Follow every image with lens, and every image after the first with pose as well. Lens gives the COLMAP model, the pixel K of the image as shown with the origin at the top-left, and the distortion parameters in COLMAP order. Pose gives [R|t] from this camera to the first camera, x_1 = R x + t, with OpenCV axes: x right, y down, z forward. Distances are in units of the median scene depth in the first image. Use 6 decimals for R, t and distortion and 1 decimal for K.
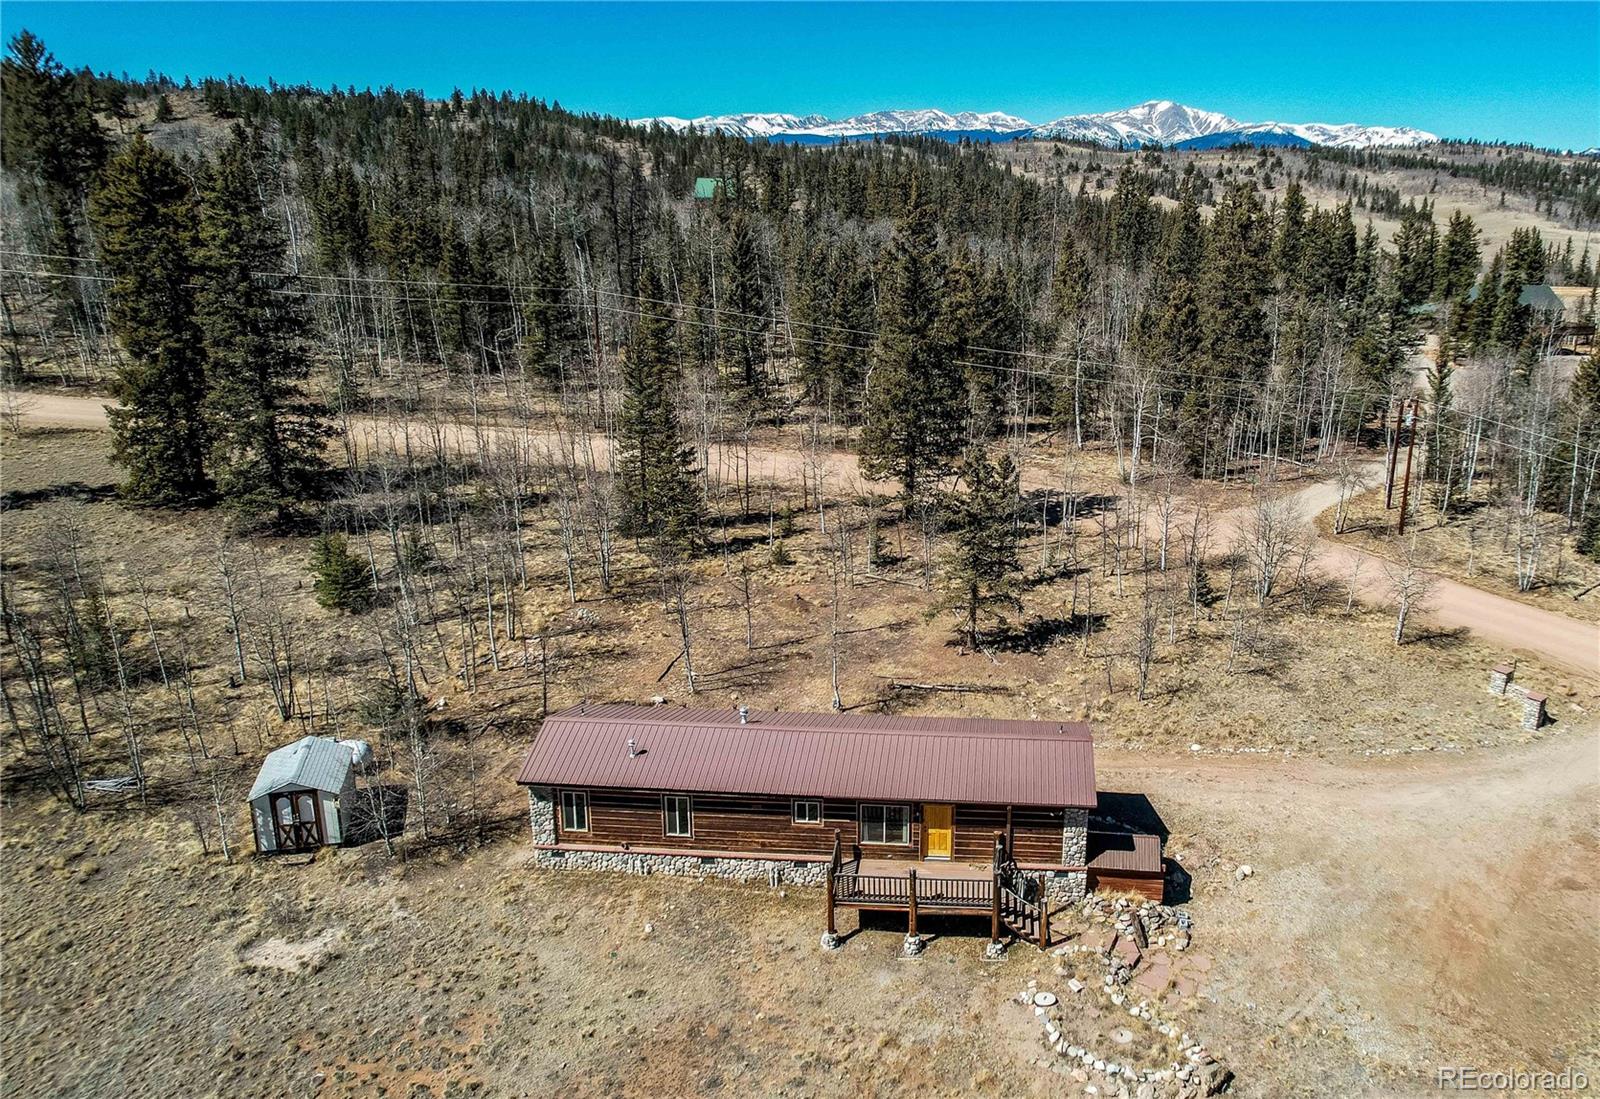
lens RADIAL K [[1263.2, 0, 986.3], [0, 1263.2, 551.2], [0, 0, 1]] dist [-0.036766, 0.002350]
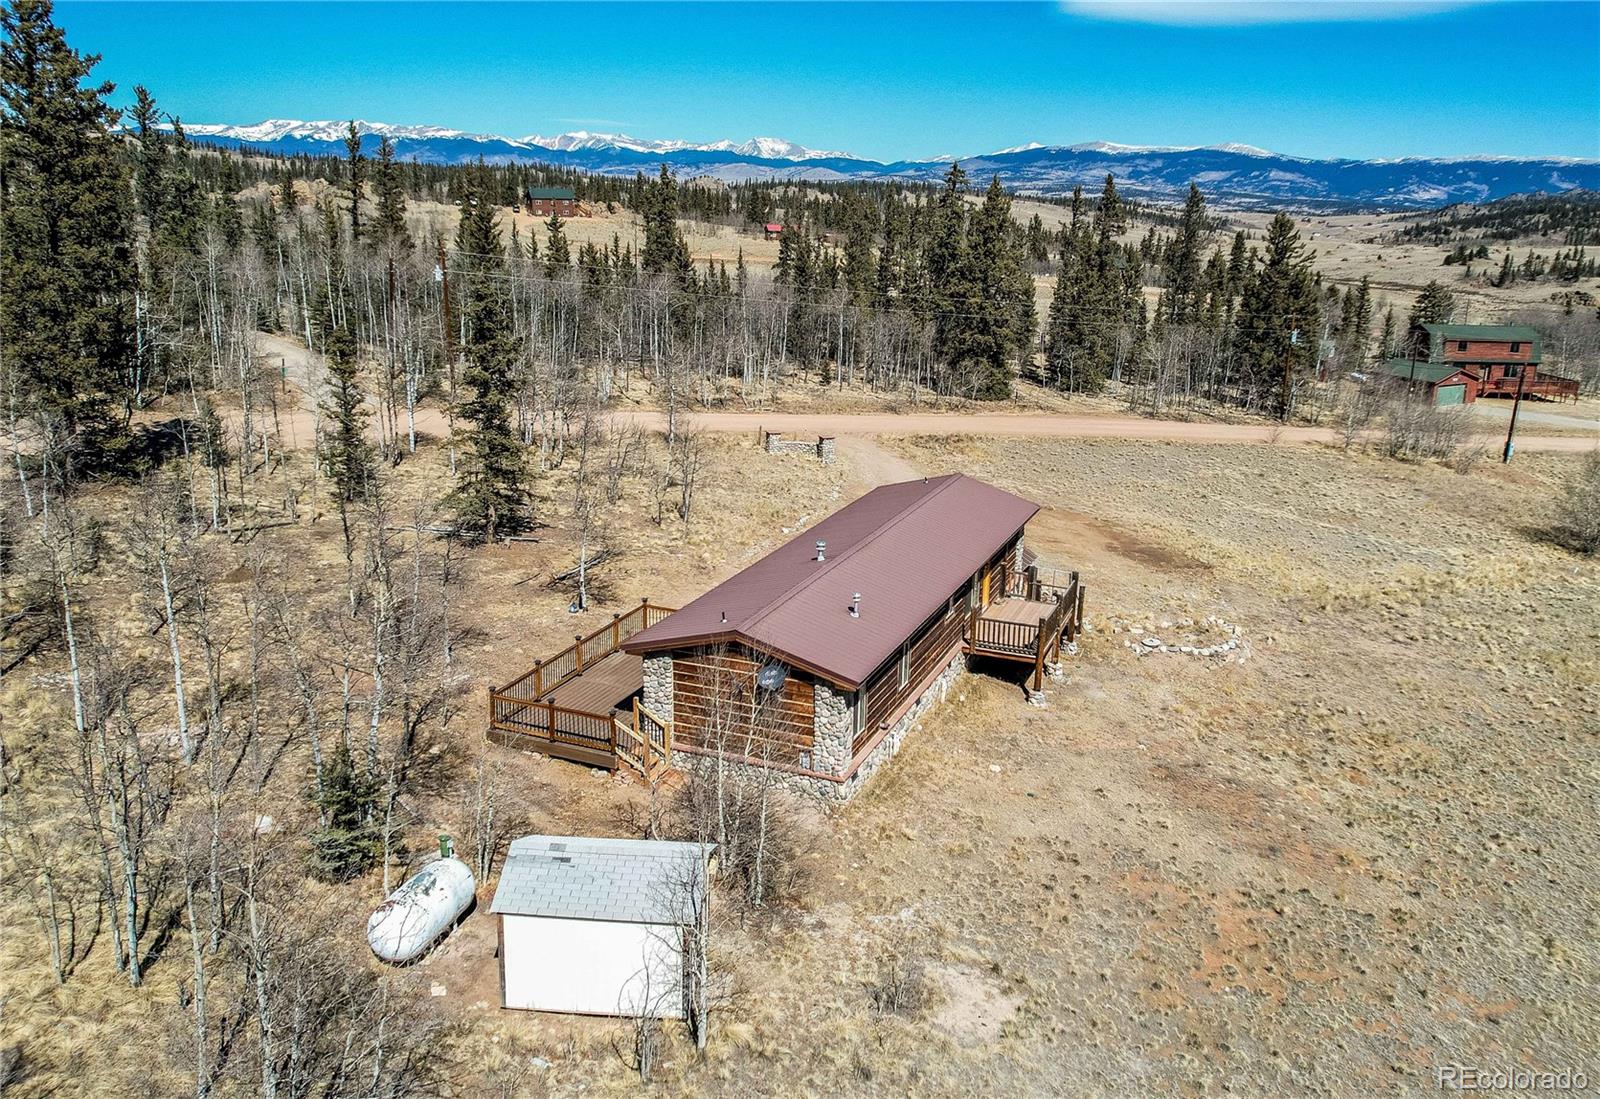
lens RADIAL K [[1281.0, 0, 854.9], [0, 1281.0, 554.2], [0, 0, 1]] dist [-0.037311, 0.009226]
pose [[0.328917, -0.283270, 0.900873, -0.694058], [0.257207, 0.944759, 0.203161, -0.022788], [-0.908657, 0.164888, 0.383607, 0.492609]]
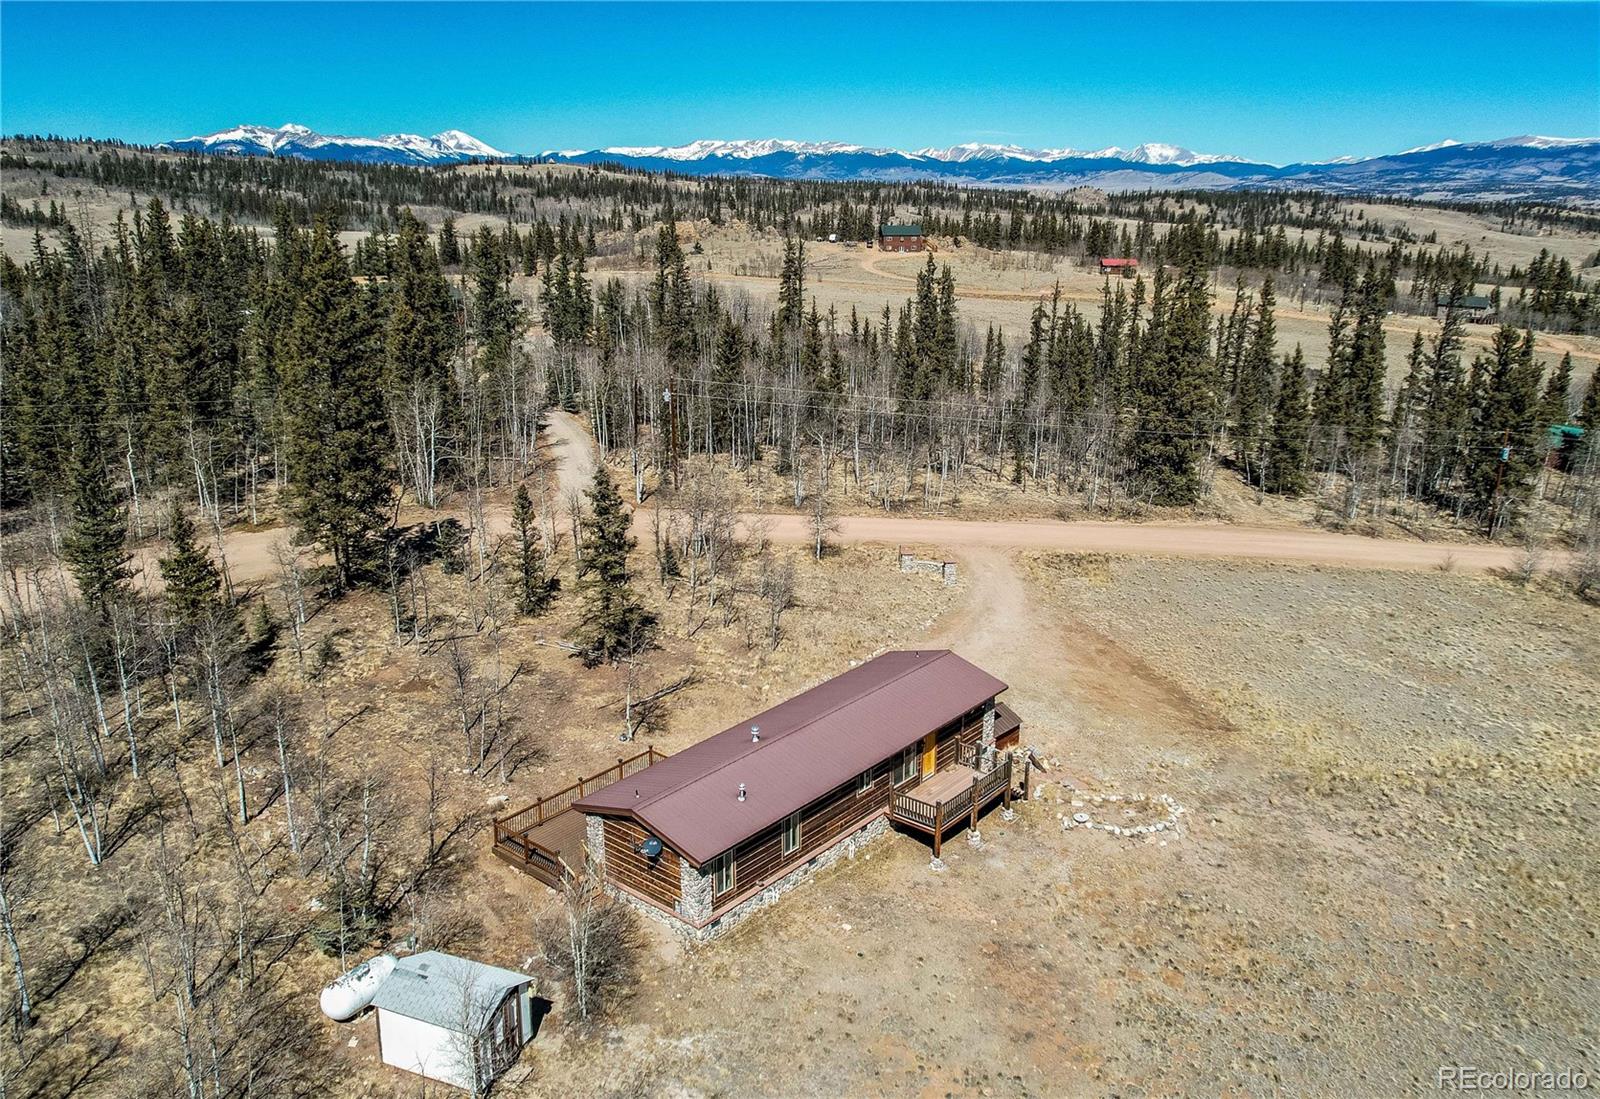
lens RADIAL K [[1241.4, 0, 806.0], [0, 1241.4, 546.3], [0, 0, 1]] dist [-0.053724, 0.050744]
pose [[0.617797, -0.248888, 0.745910, -0.676122], [0.243935, 0.962450, 0.119103, -0.102326], [-0.747545, 0.108372, 0.655311, 0.195591]]
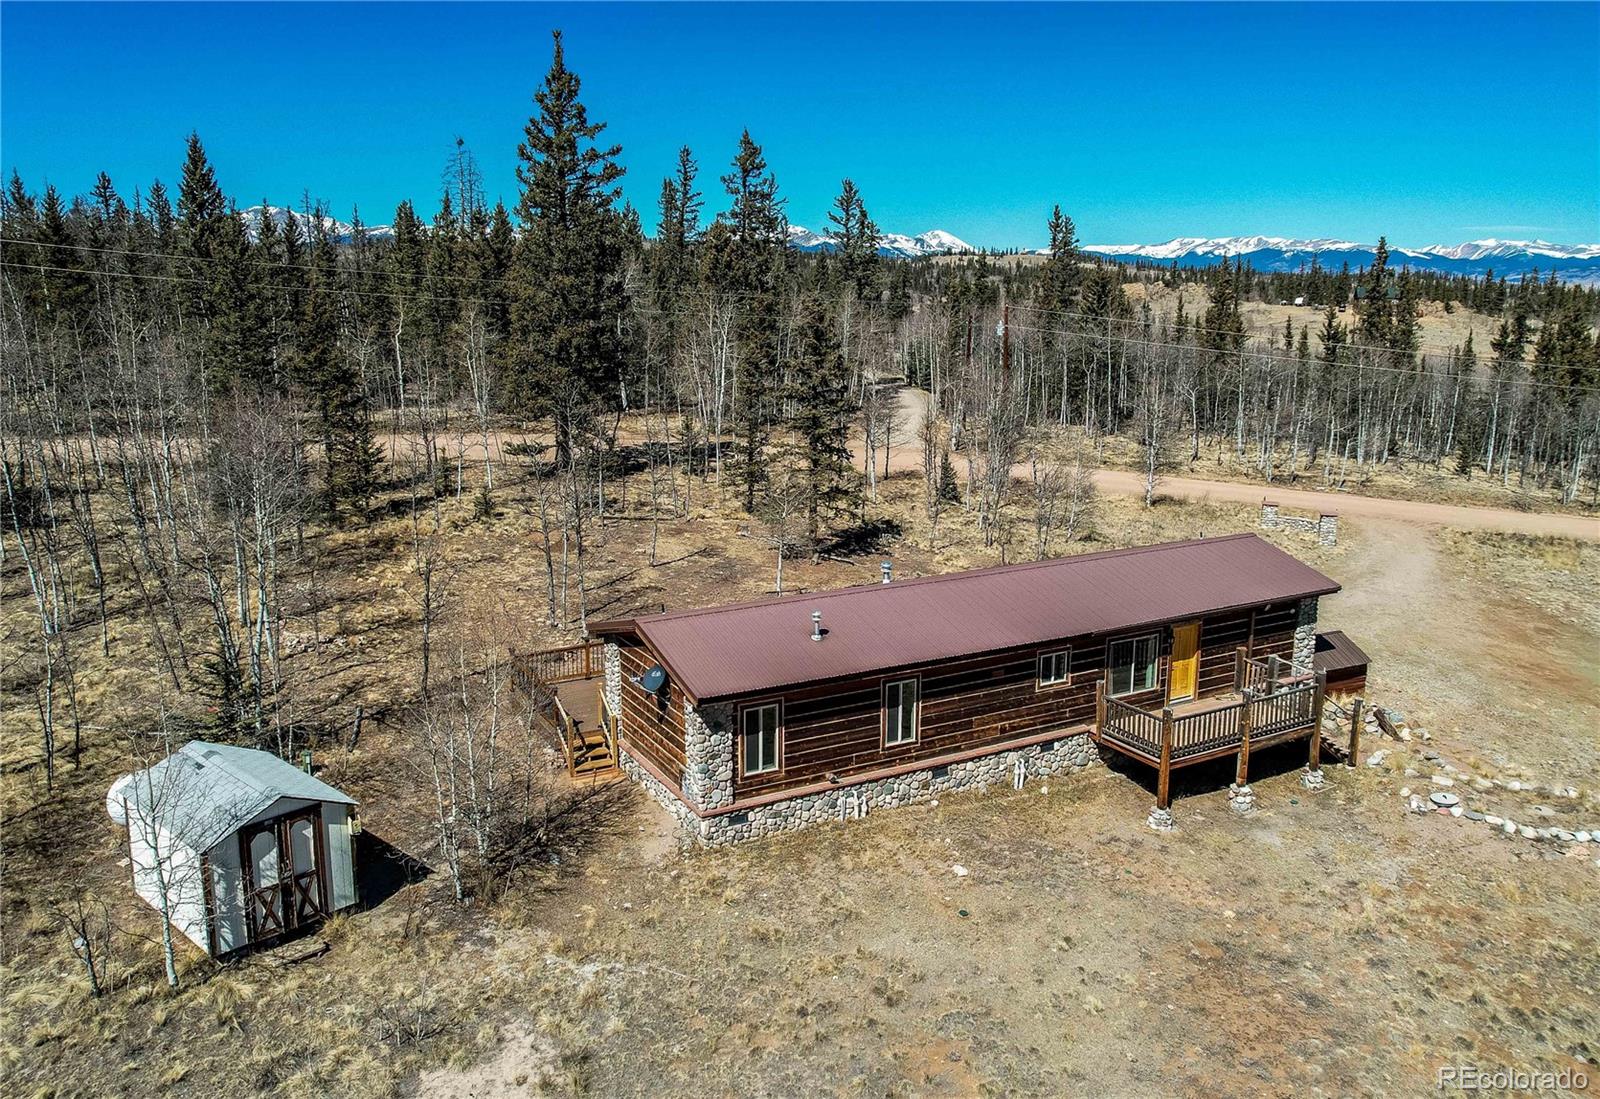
lens RADIAL K [[1241.4, 0, 806.0], [0, 1241.4, 546.3], [0, 0, 1]] dist [-0.053724, 0.050744]
pose [[0.859701, -0.135003, 0.492634, -0.421673], [0.172220, 0.984579, -0.030726, 0.095695], [-0.480889, 0.111256, 0.869694, 0.314418]]
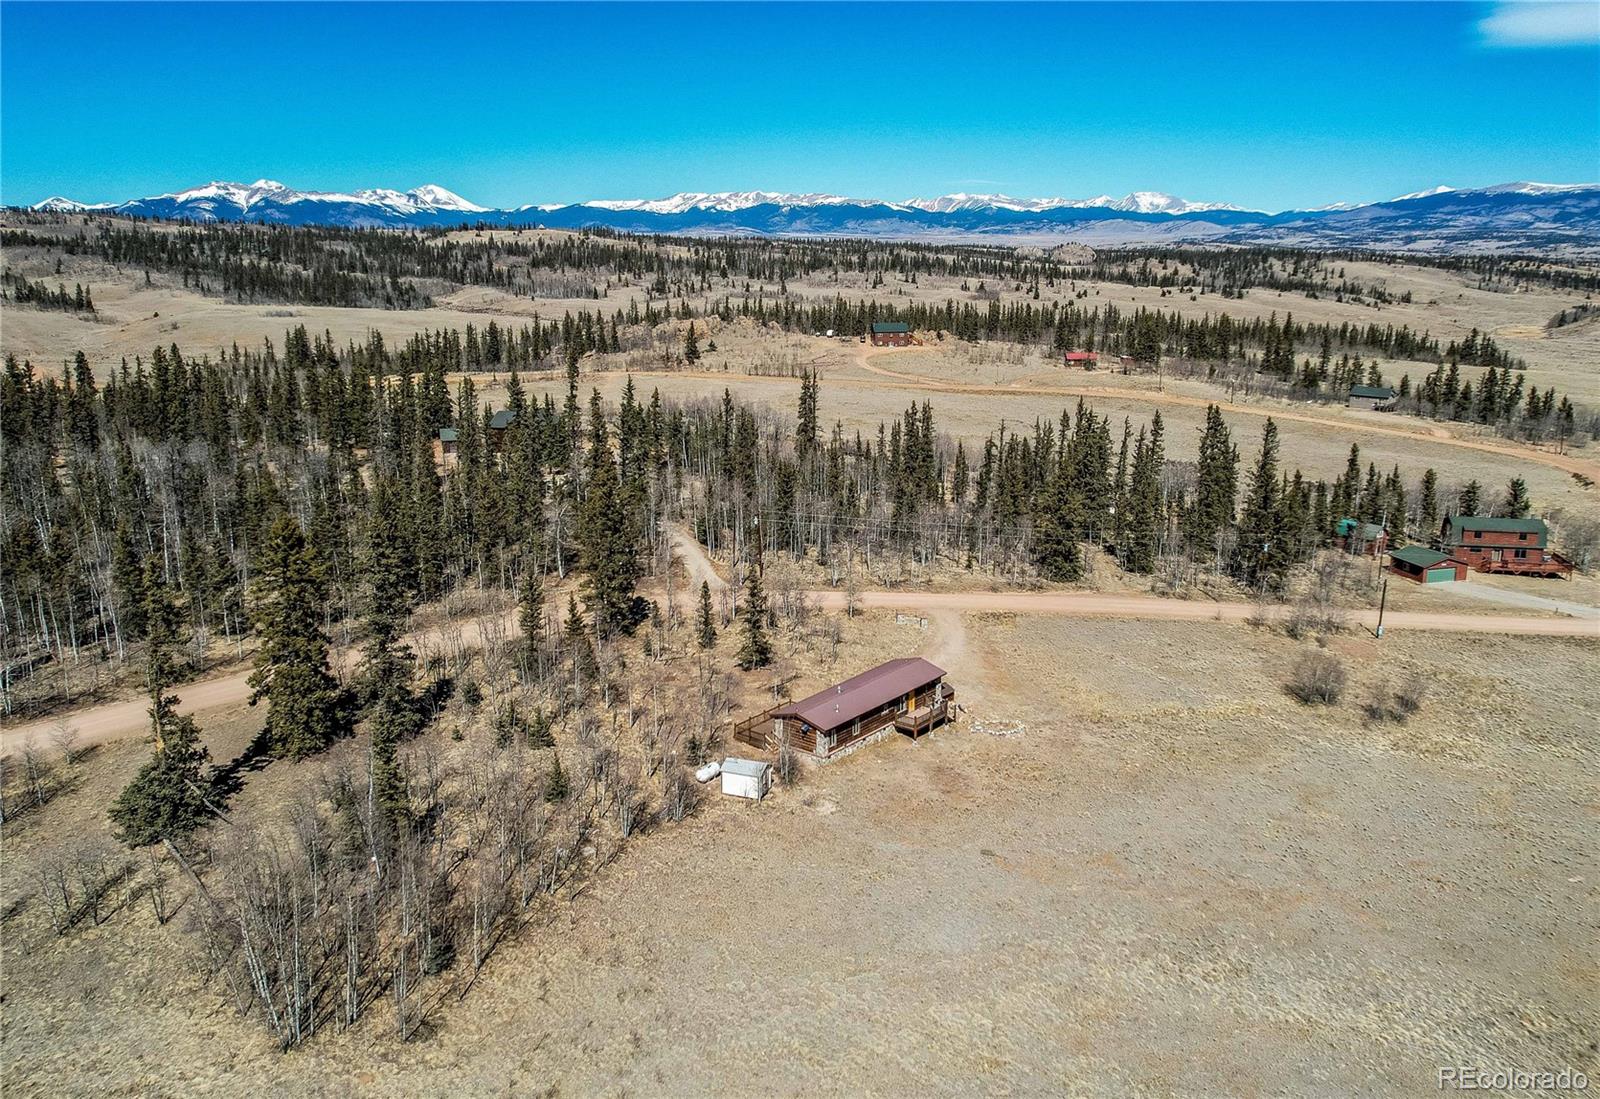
lens RADIAL K [[1294.3, 0, 812.3], [0, 1294.3, 544.5], [0, 0, 1]] dist [-0.041848, 0.032752]
pose [[0.604127, -0.219480, 0.766067, -1.629235], [0.252969, 0.964420, 0.076815, -0.277517], [-0.755670, 0.147385, 0.638154, -0.515047]]
